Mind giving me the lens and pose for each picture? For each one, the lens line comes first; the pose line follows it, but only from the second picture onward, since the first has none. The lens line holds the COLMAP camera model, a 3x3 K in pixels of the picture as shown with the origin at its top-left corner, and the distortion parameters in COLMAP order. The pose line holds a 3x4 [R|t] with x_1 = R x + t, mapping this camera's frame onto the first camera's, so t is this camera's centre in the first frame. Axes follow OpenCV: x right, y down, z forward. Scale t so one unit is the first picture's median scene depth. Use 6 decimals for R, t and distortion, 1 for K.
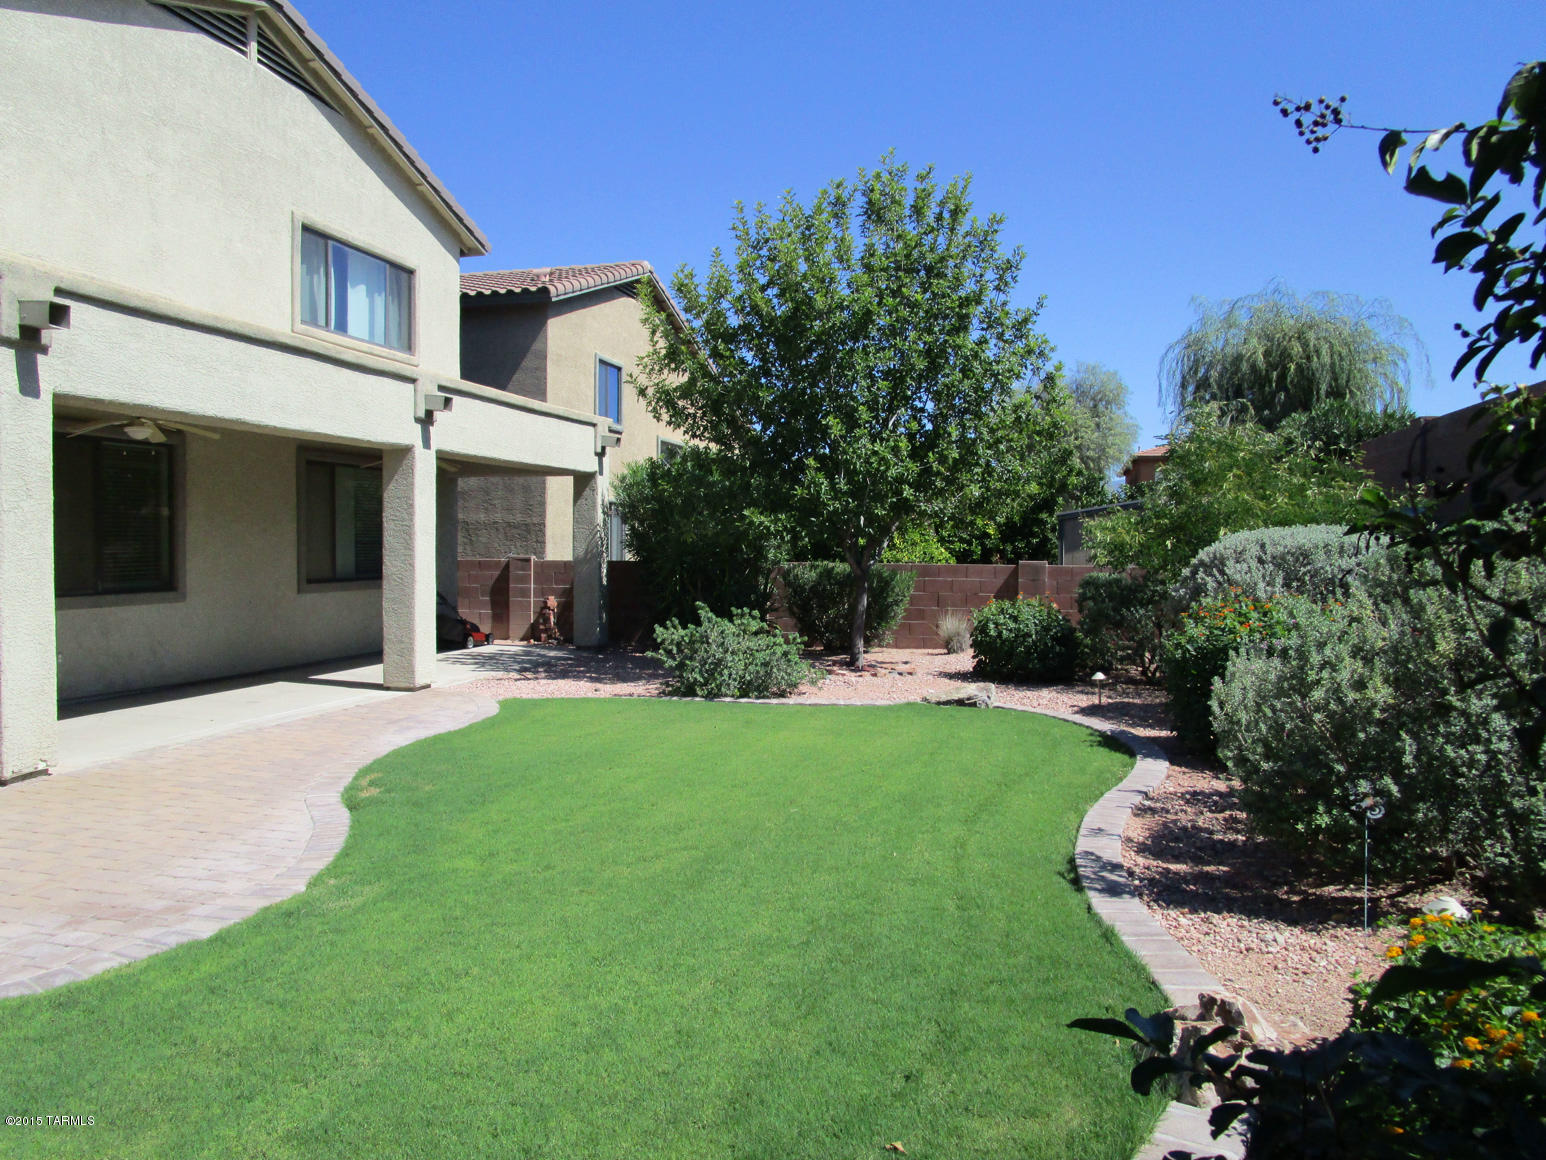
lens RADIAL K [[1110.9, 0, 763.6], [0, 1110.9, 612.8], [0, 0, 1]] dist [-0.024908, 0.009096]
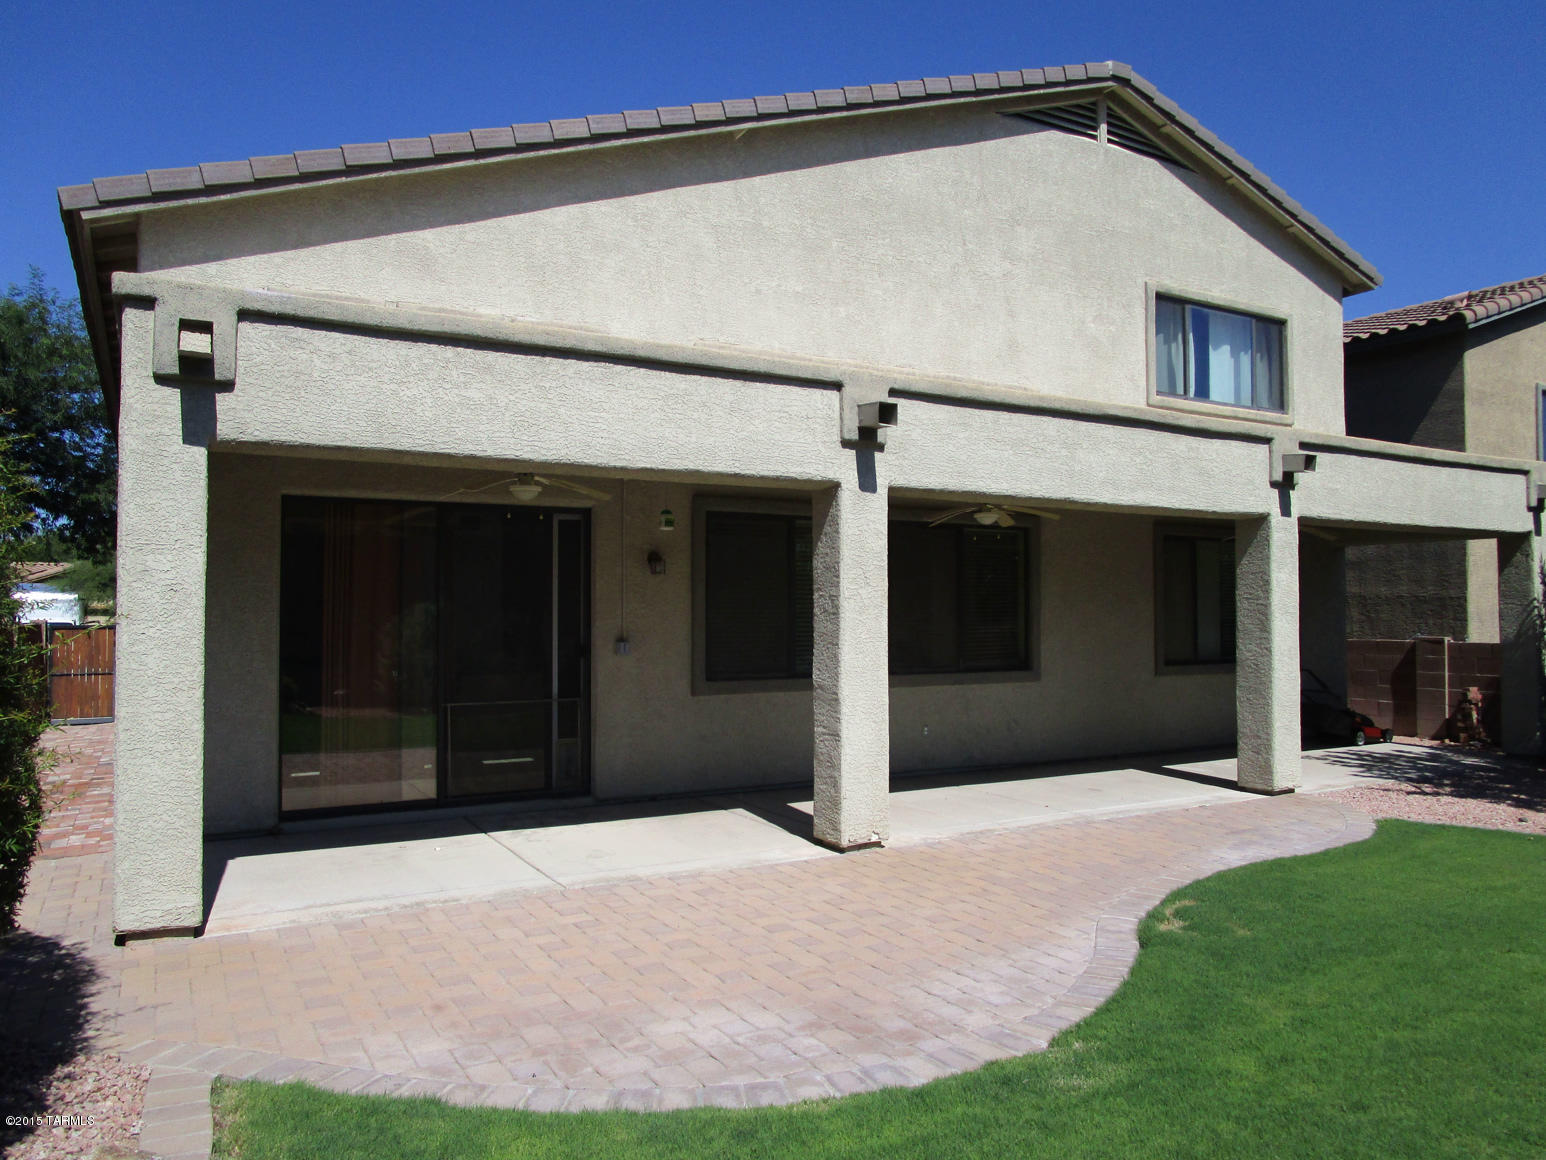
lens RADIAL K [[1110.9, 0, 767.5], [0, 1110.9, 580.4], [0, 0, 1]] dist [-0.024908, 0.009096]
pose [[0.709892, -0.024154, -0.703897, 0.016819], [-0.042665, 0.996102, -0.077209, -0.013920], [0.703017, 0.084842, 0.706094, 0.108583]]
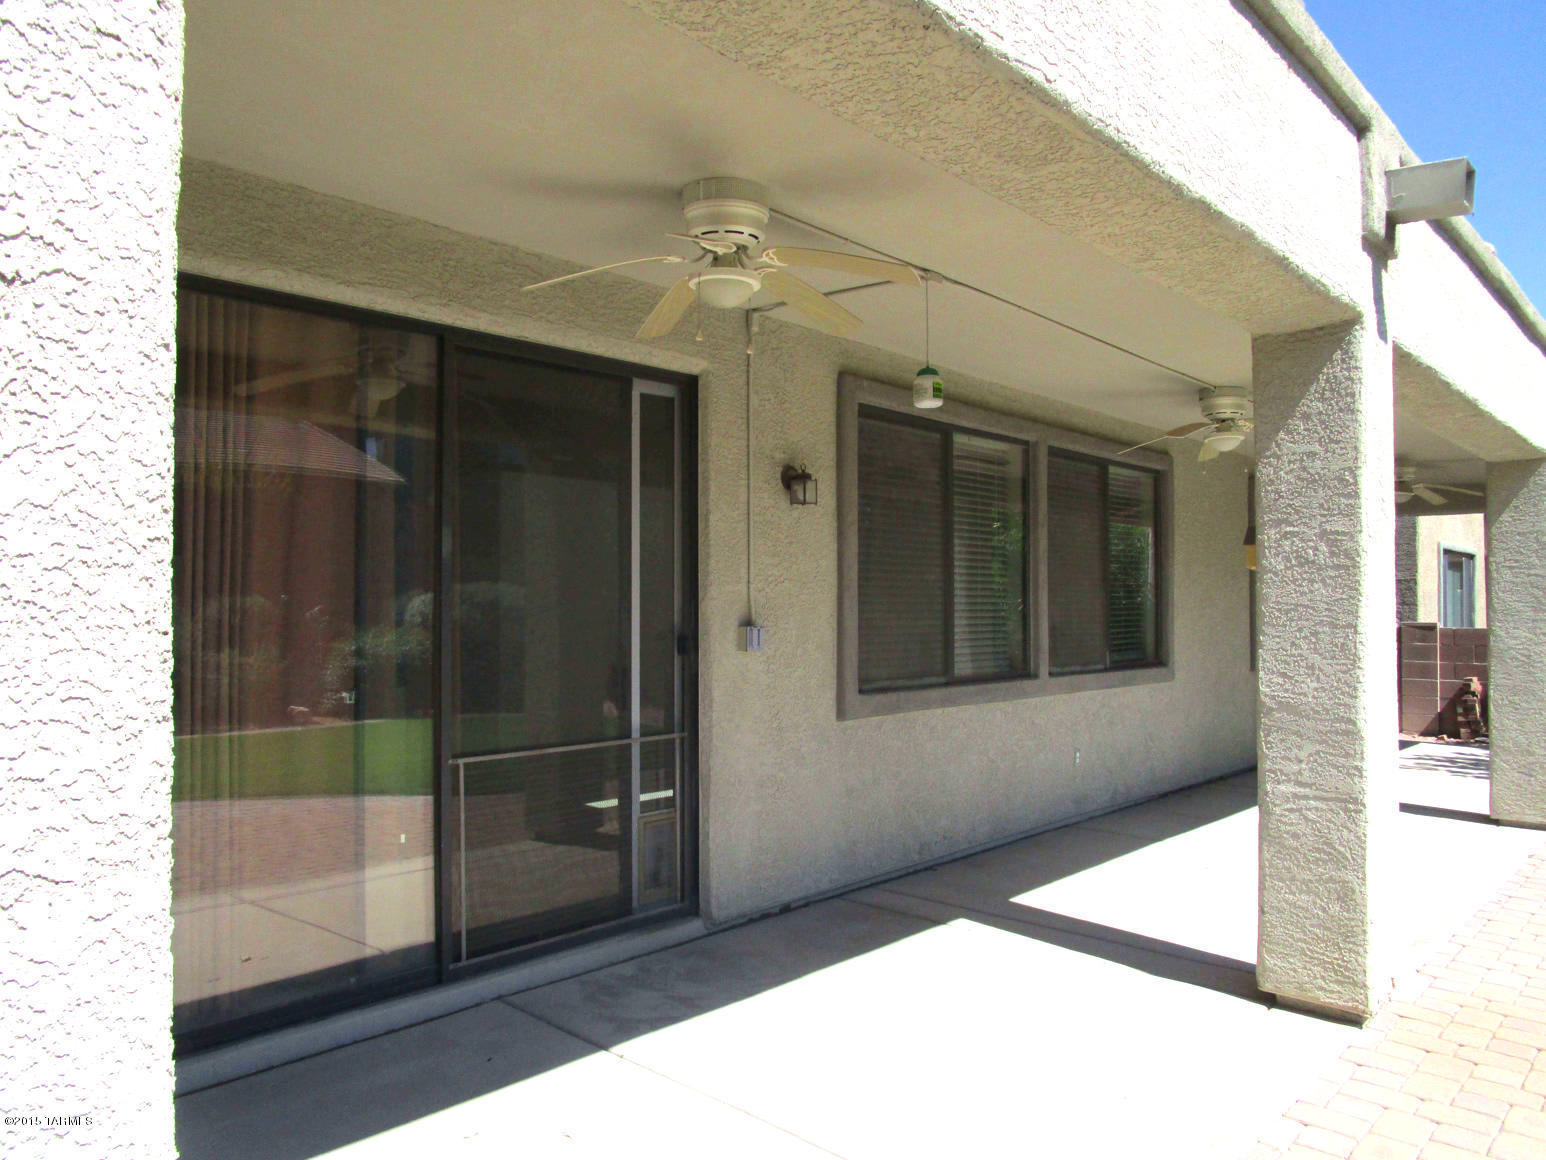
lens RADIAL K [[1110.9, 0, 773.0], [0, 1110.9, 578.8], [0, 0, 1]] dist [-0.024908, 0.009096]
pose [[0.893328, -0.011367, -0.449262, -0.461058], [-0.029050, 0.996129, -0.082968, -0.009528], [0.448465, 0.087168, 0.889539, 0.231254]]
